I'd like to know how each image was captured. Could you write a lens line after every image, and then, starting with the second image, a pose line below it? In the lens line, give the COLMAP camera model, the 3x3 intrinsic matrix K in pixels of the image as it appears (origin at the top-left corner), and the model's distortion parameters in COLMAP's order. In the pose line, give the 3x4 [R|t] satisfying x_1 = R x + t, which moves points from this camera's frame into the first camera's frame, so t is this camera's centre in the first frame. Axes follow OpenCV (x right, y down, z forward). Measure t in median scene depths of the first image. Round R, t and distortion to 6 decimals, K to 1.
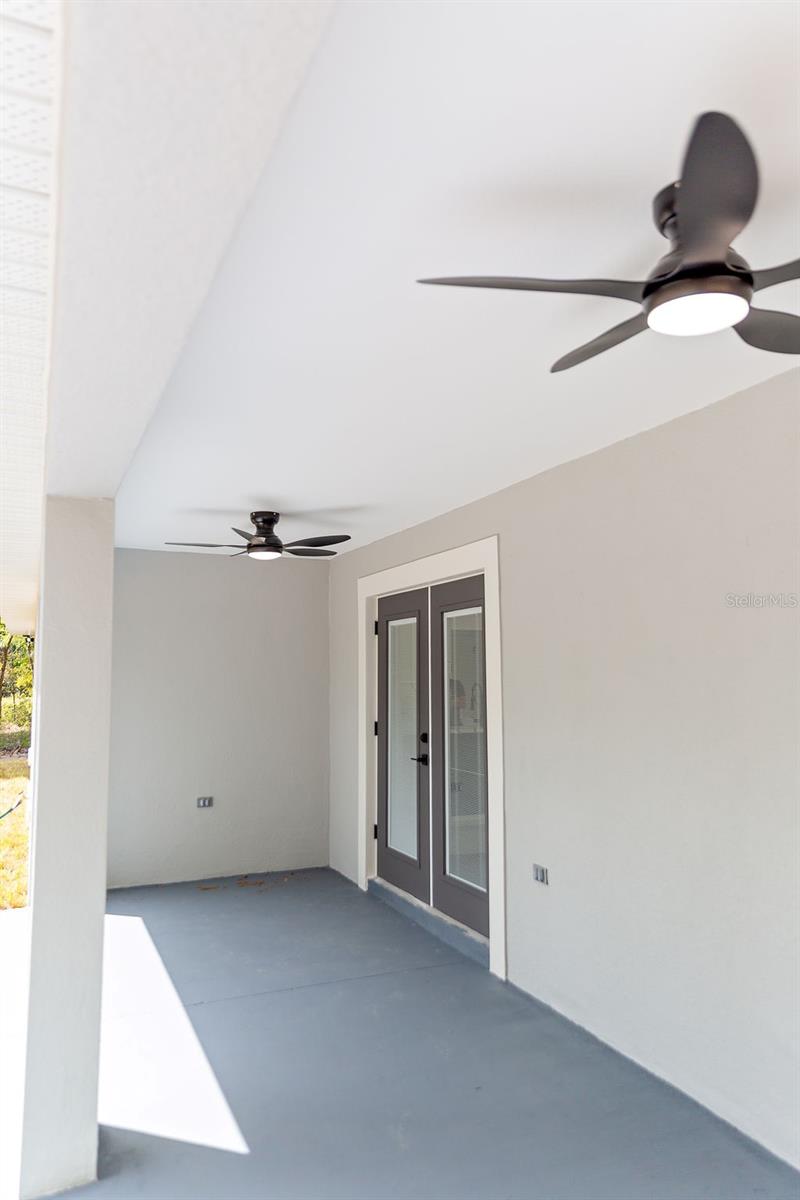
lens RADIAL K [[891.0, 0, 400.0], [0, 891.0, 600.0], [0, 0, 1]] dist [0.068513, 0.000320]
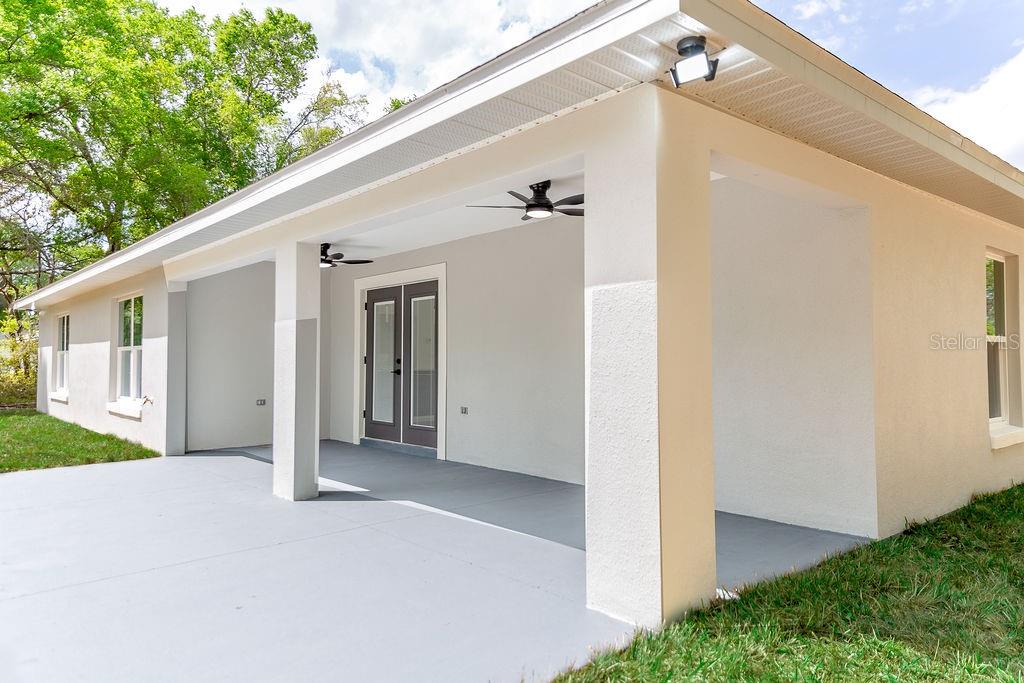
lens RADIAL K [[711.1, 0, 512.0], [0, 711.1, 341.5], [0, 0, 1]] dist [0.056240, 0.002195]
pose [[0.952234, 0.014496, 0.305026, -0.217675], [-0.031773, 0.998154, 0.051754, 0.020544], [-0.303713, -0.058973, 0.950937, -0.586018]]
